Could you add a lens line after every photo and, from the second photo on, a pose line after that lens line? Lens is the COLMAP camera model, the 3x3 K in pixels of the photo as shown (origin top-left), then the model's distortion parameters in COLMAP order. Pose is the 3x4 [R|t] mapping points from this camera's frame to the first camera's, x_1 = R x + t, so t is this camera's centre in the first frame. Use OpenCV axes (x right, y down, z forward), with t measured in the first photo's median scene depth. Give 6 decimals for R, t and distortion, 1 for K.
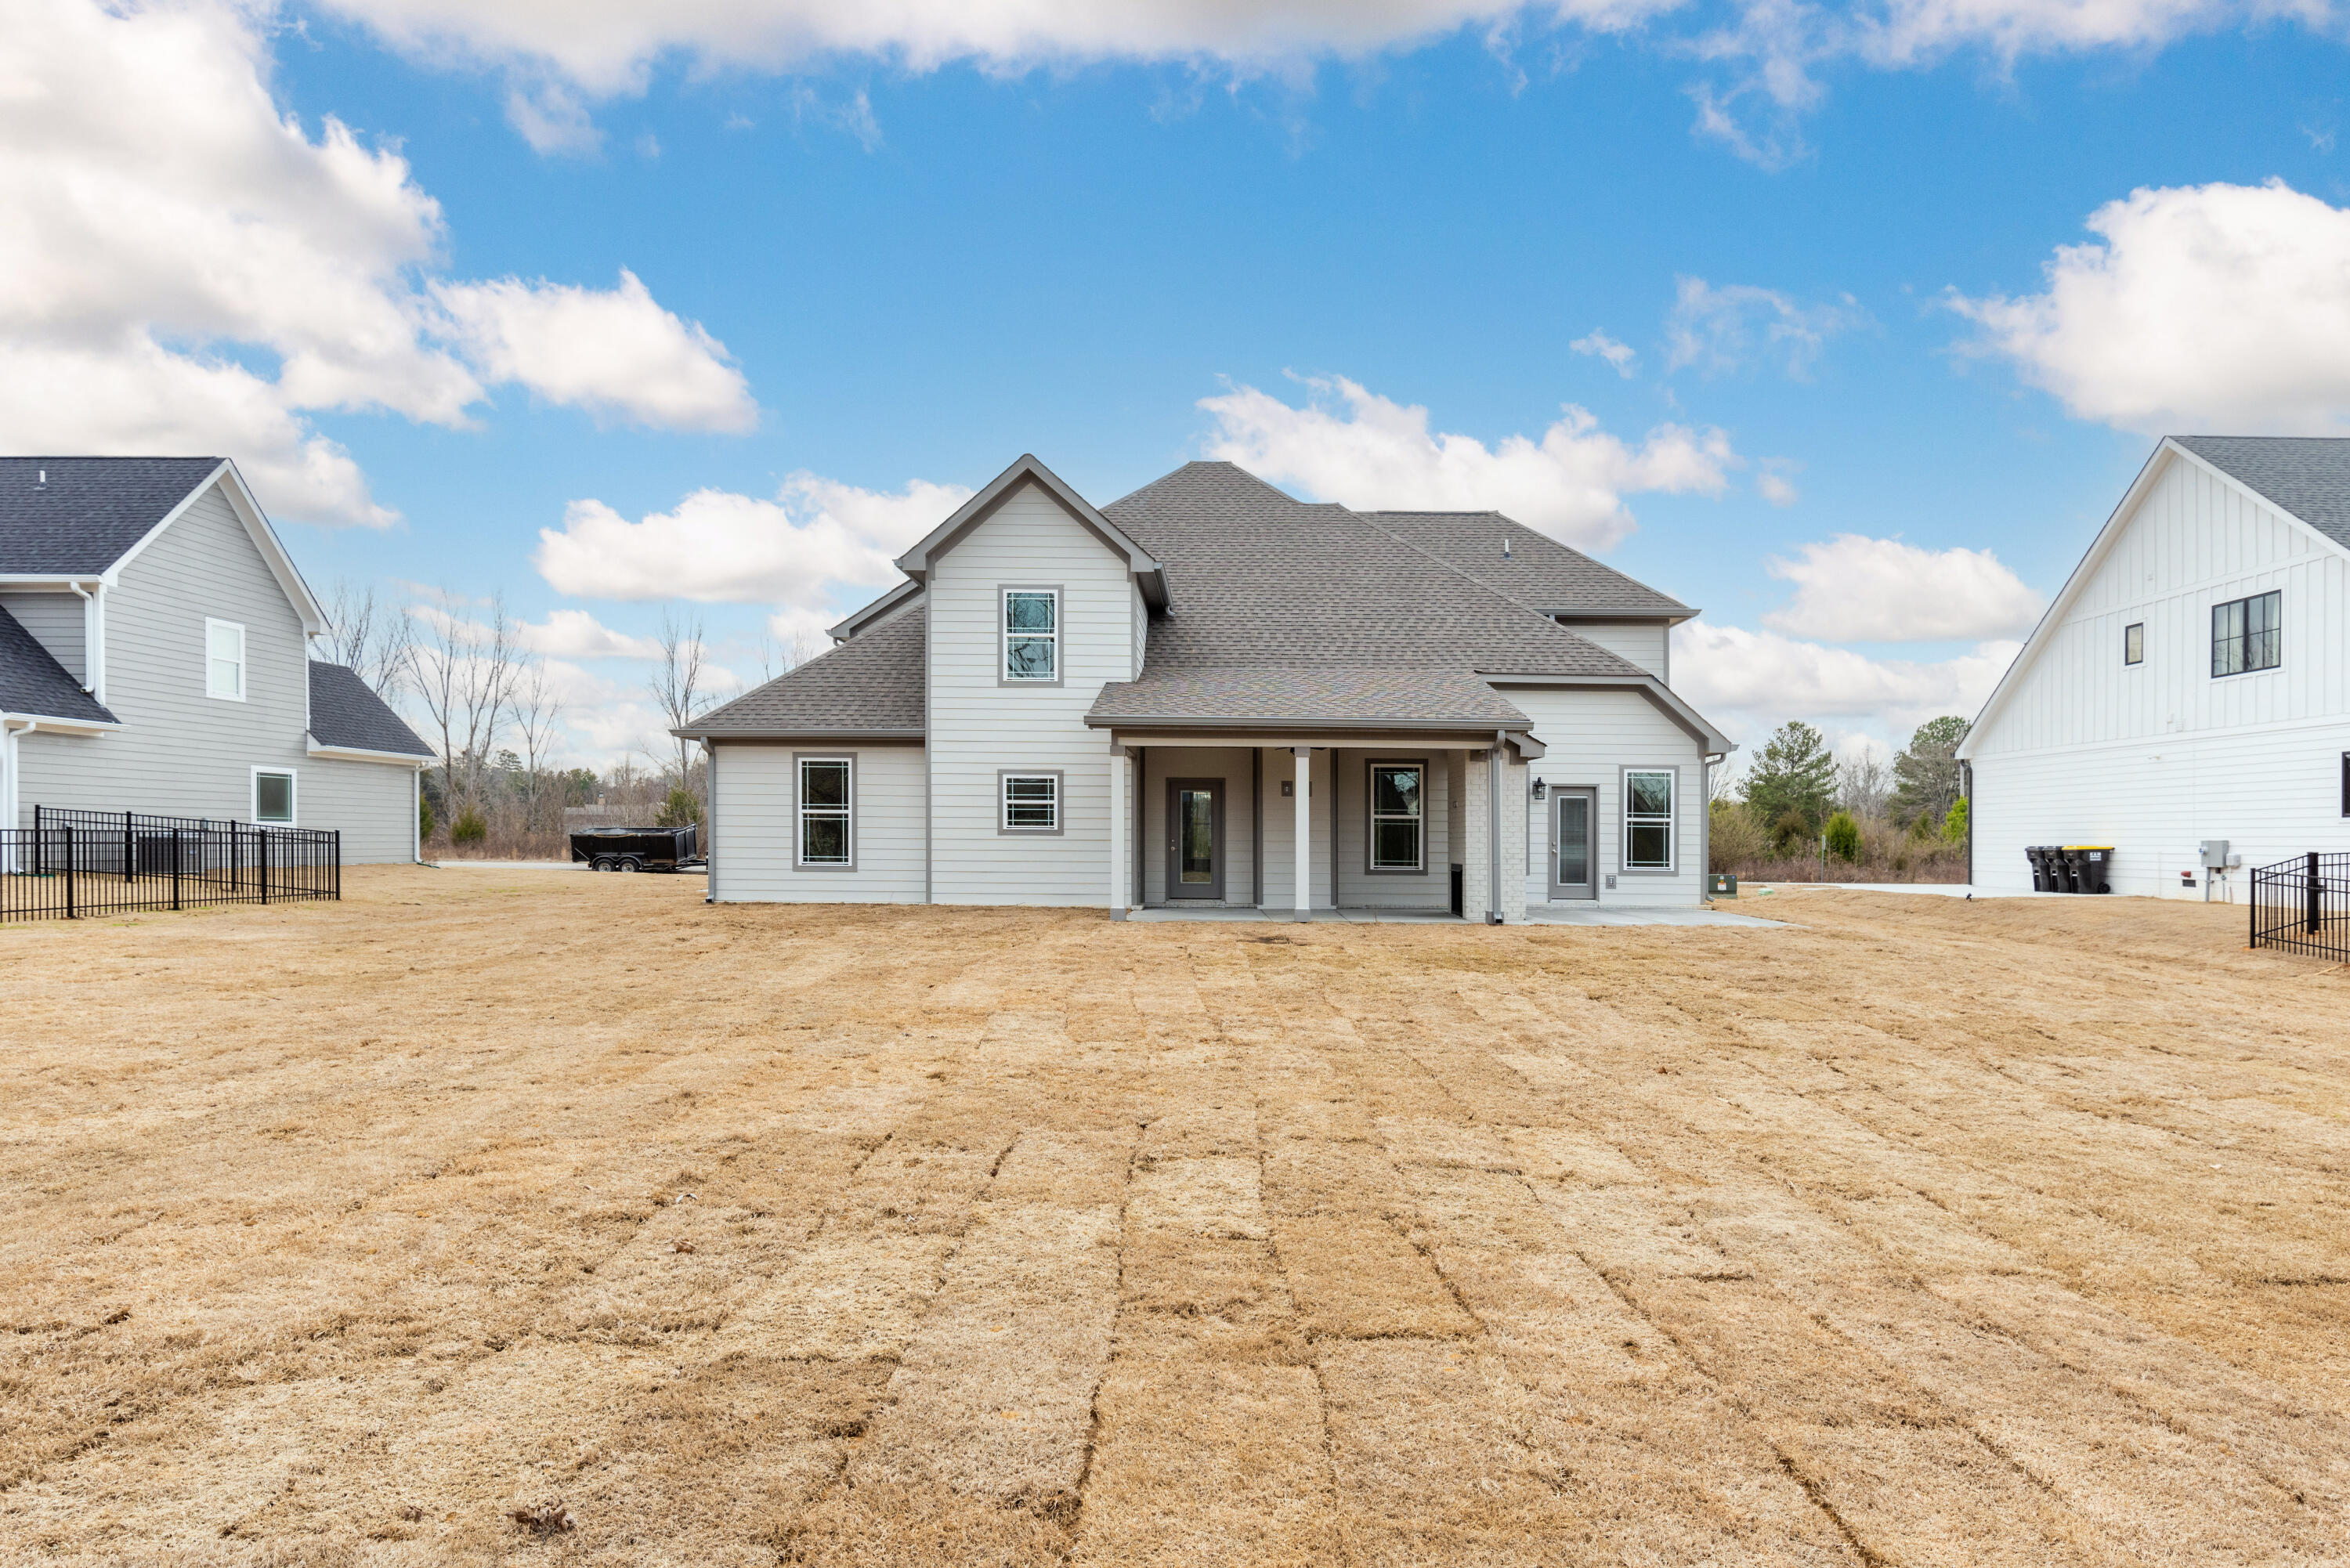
lens RADIAL K [[1263.0, 0, 1175.0], [0, 1263.0, 784.0], [0, 0, 1]] dist [0.002546, 0.000173]
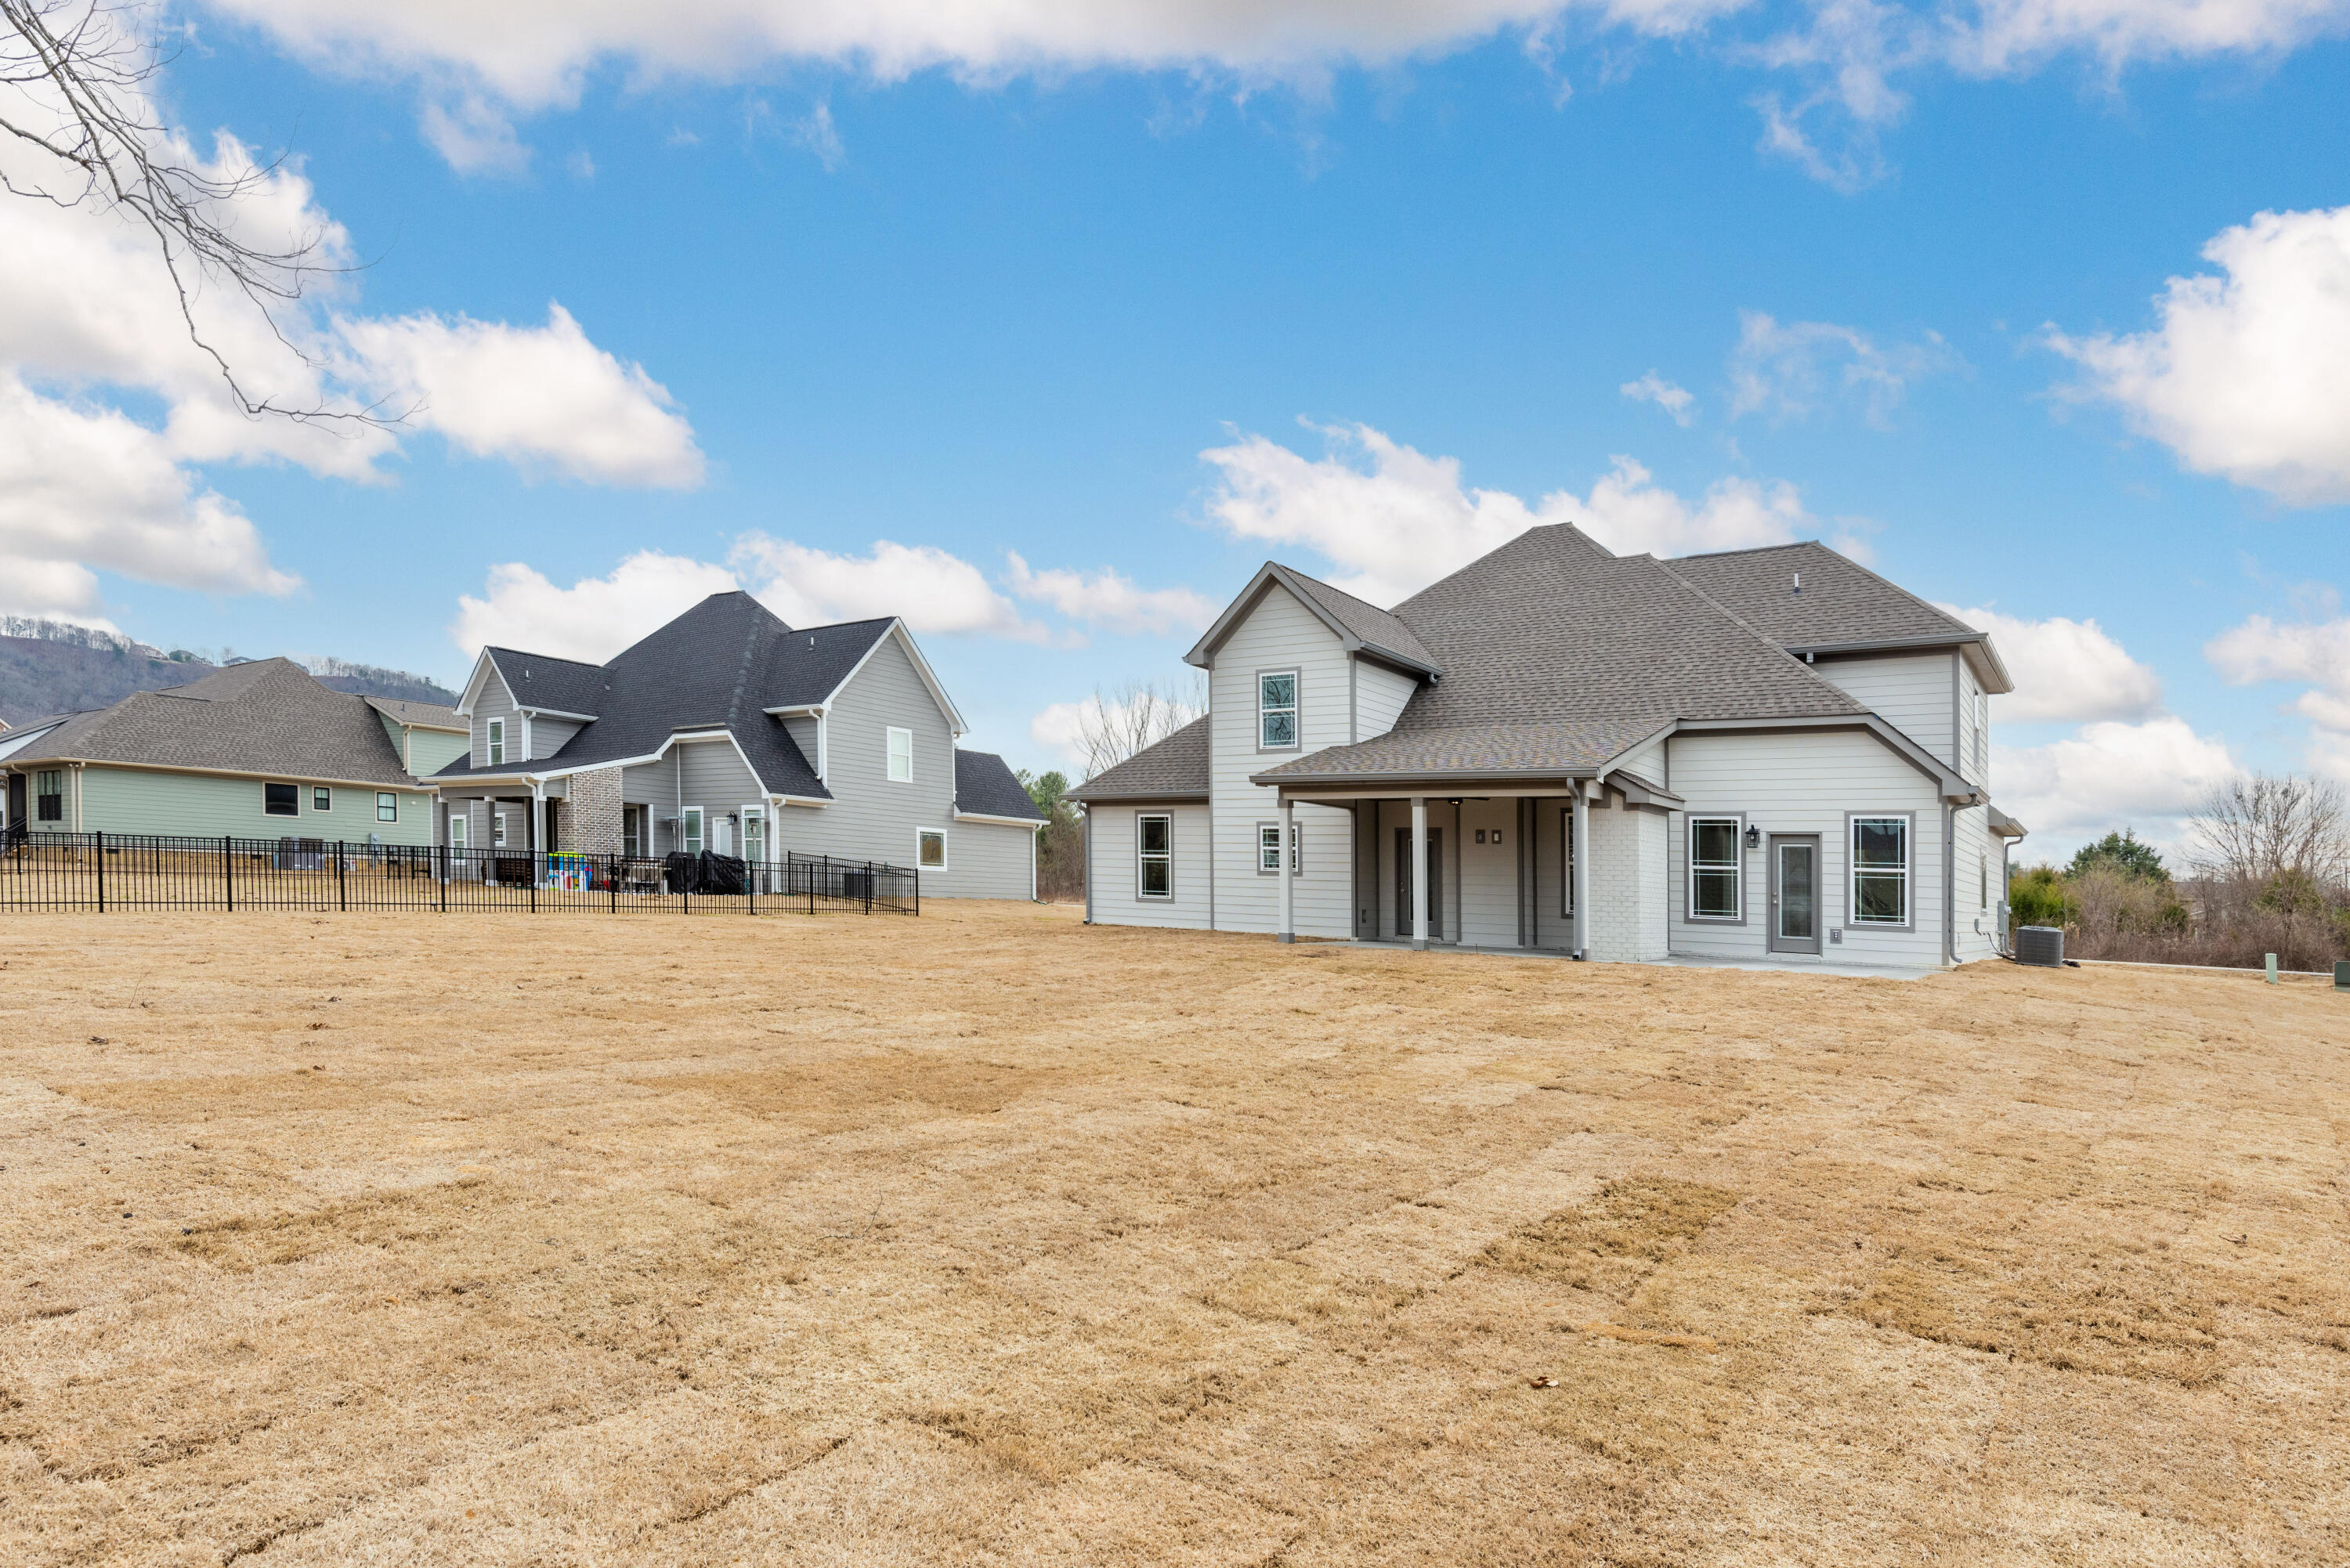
lens RADIAL K [[1350.6, 0, 1175.9], [0, 1350.6, 889.2], [0, 0, 1]] dist [0.005118, 0.000563]
pose [[0.807634, 0.019622, -0.589358, 0.541985], [-0.005685, 0.999659, 0.025493, 0.019991], [0.589657, -0.017239, 0.807470, -0.098918]]
